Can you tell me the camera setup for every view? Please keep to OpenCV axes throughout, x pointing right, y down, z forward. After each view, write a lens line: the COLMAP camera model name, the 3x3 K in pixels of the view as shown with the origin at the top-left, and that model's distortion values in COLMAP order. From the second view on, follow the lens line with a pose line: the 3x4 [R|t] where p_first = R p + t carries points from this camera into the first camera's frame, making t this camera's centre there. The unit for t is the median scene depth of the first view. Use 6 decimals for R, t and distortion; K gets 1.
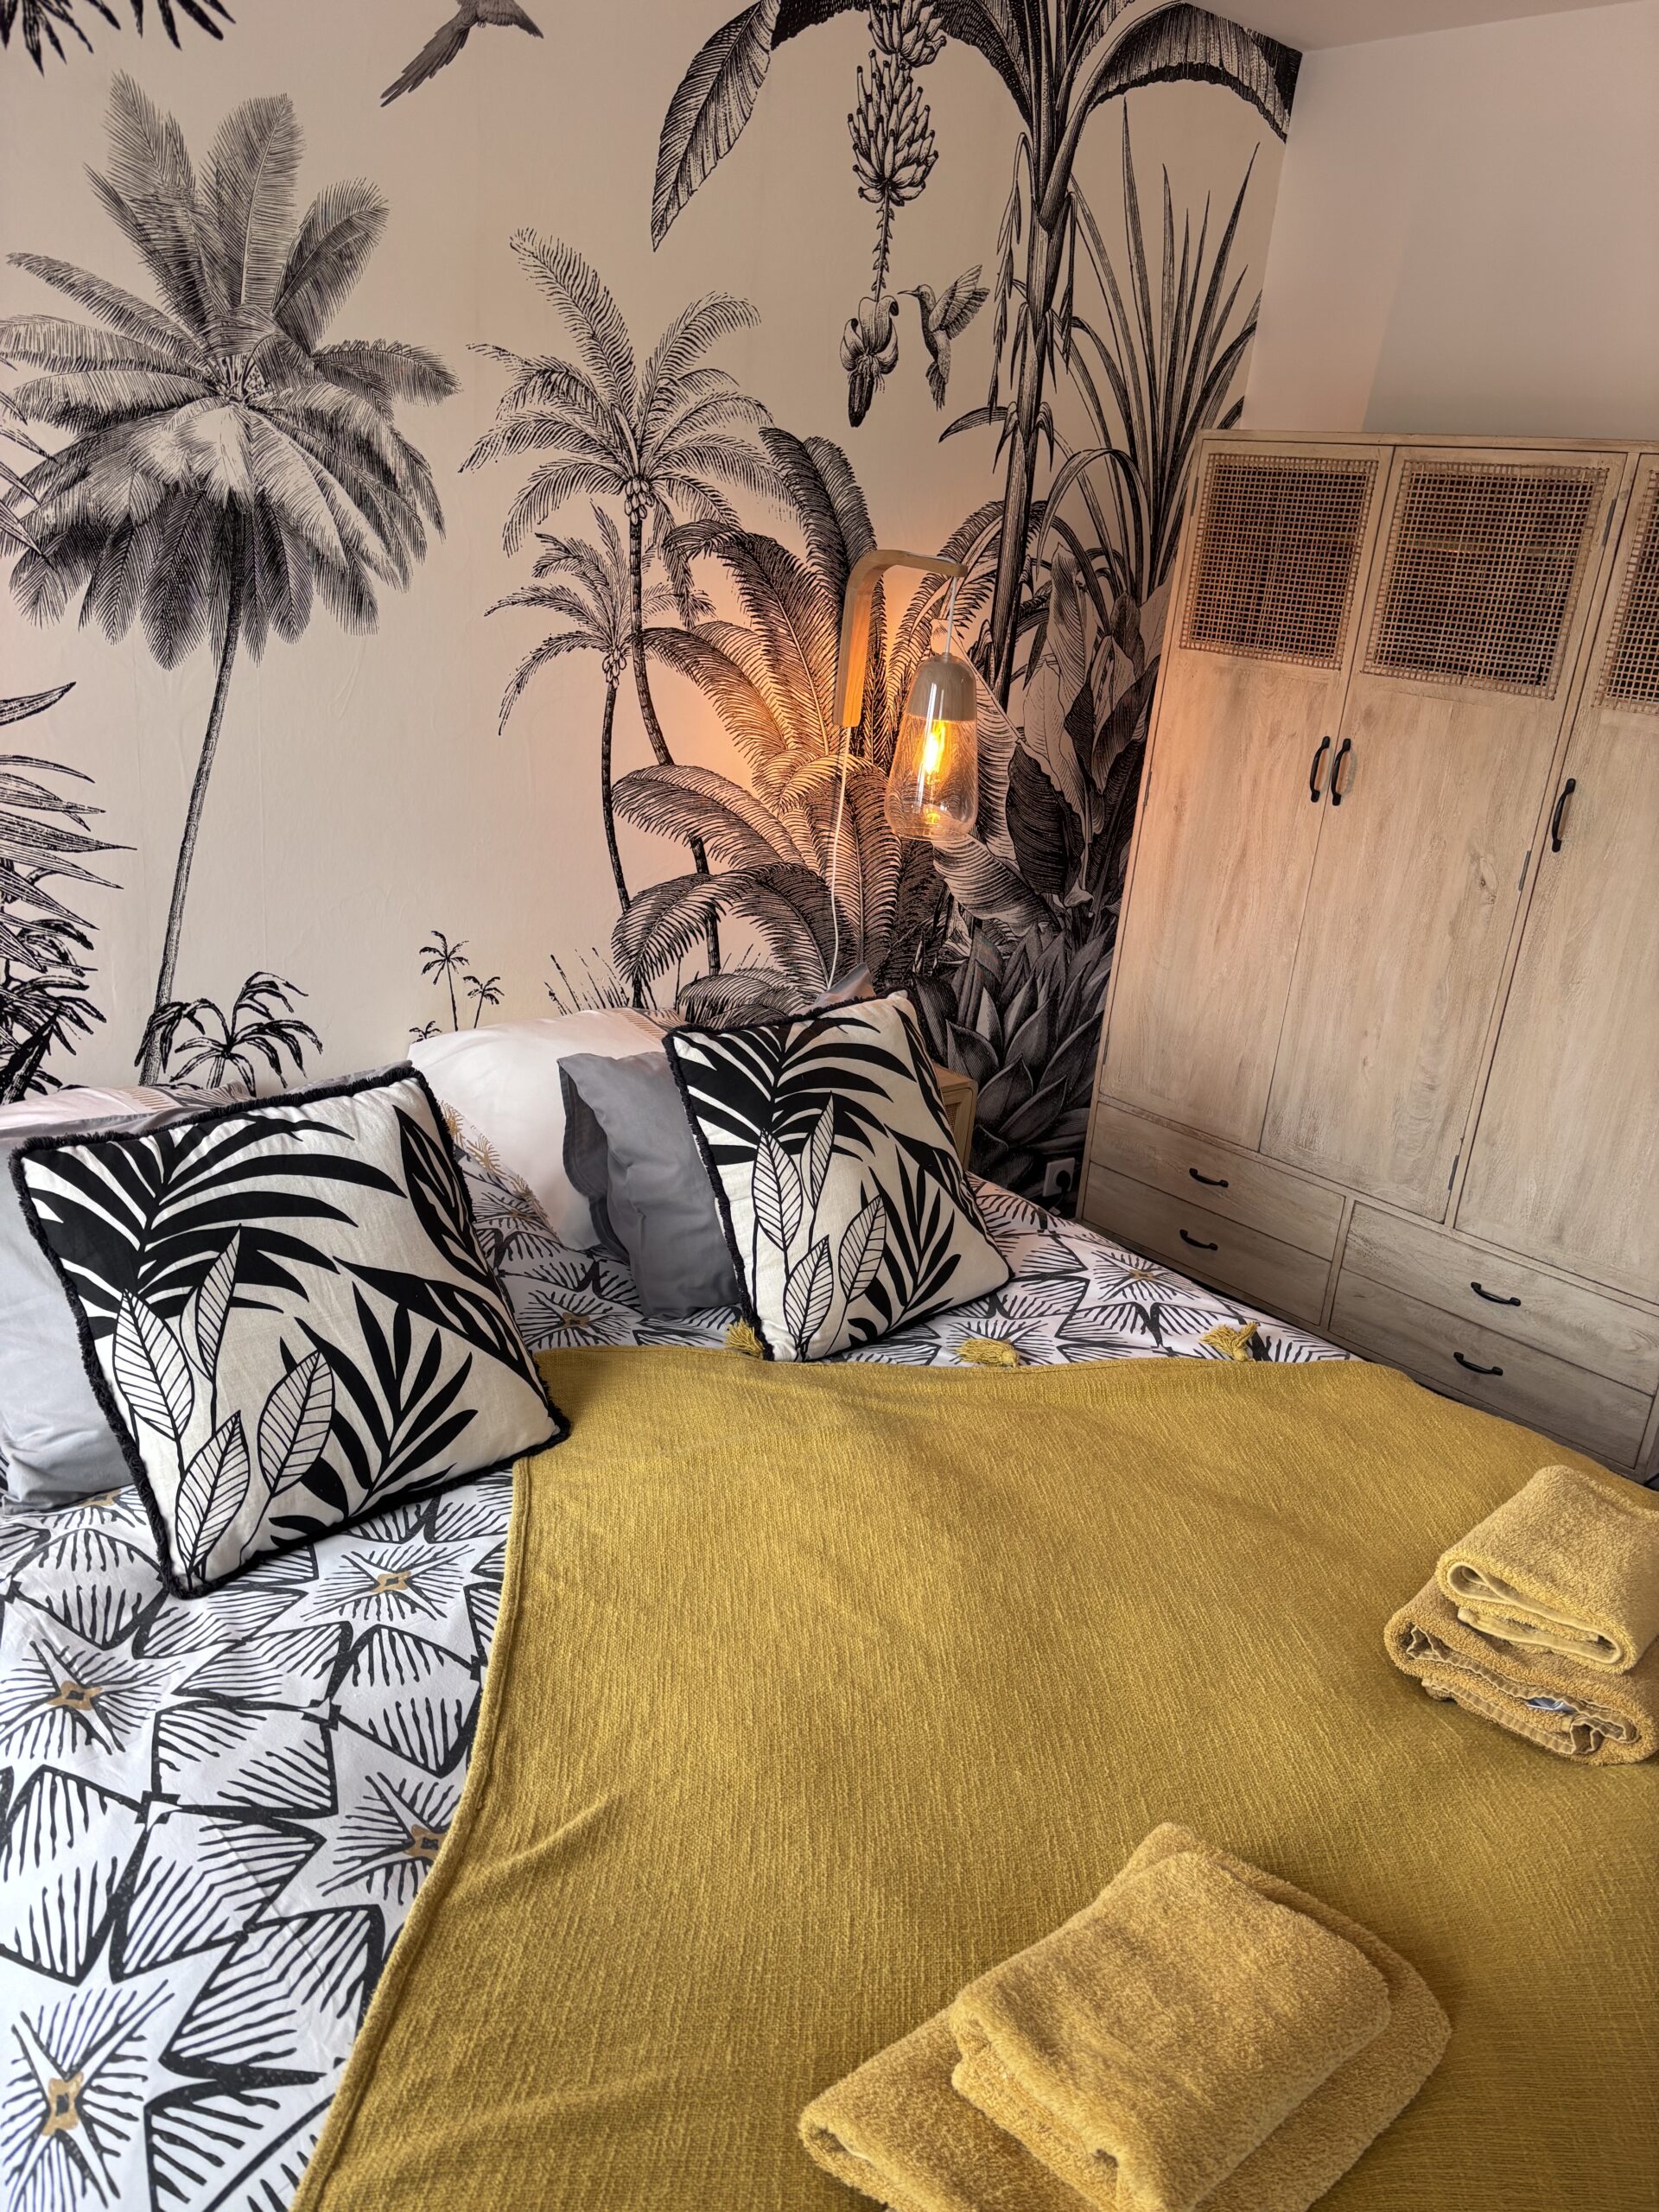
lens RADIAL K [[1675.5, 0, 829.6], [0, 1675.5, 1104.0], [0, 0, 1]] dist [0.056365, -0.041032]
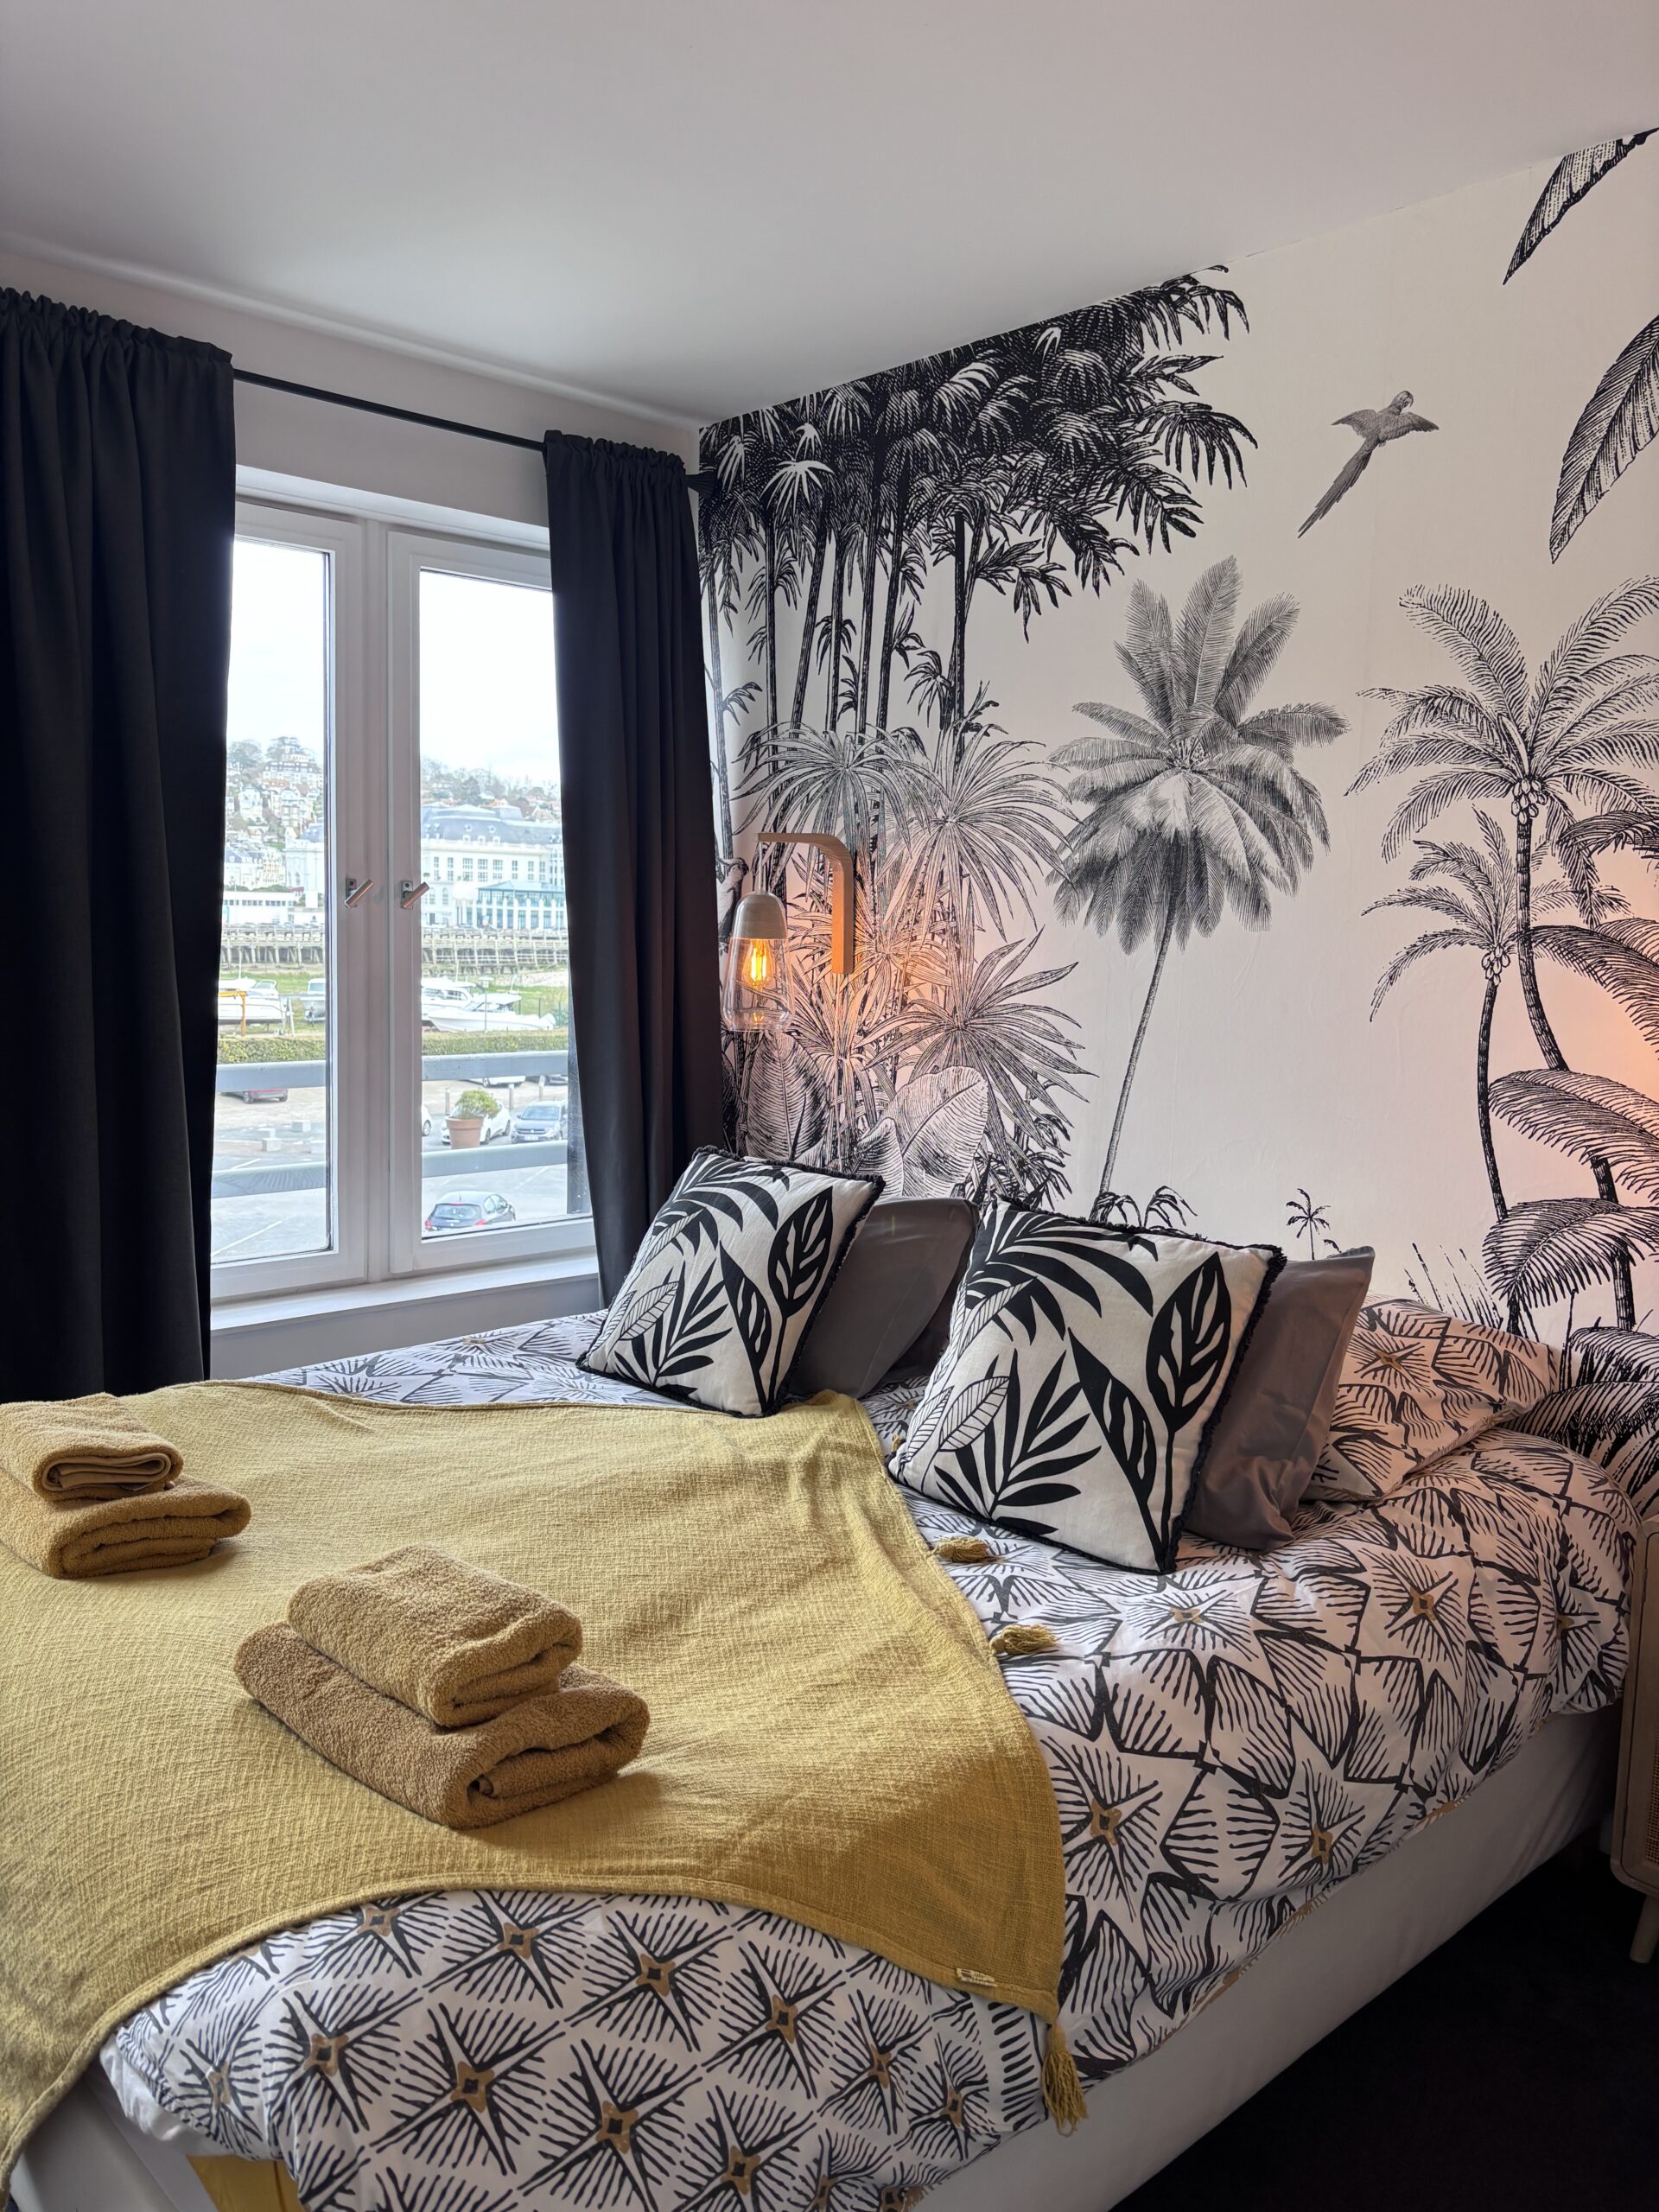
lens RADIAL K [[1675.5, 0, 826.9], [0, 1675.5, 1116.2], [0, 0, 1]] dist [0.056365, -0.041032]
pose [[0.027164, 0.045417, -0.998599, 0.951414], [-0.349964, 0.936180, 0.033058, -0.081703], [0.936369, 0.348575, 0.041324, 0.701848]]
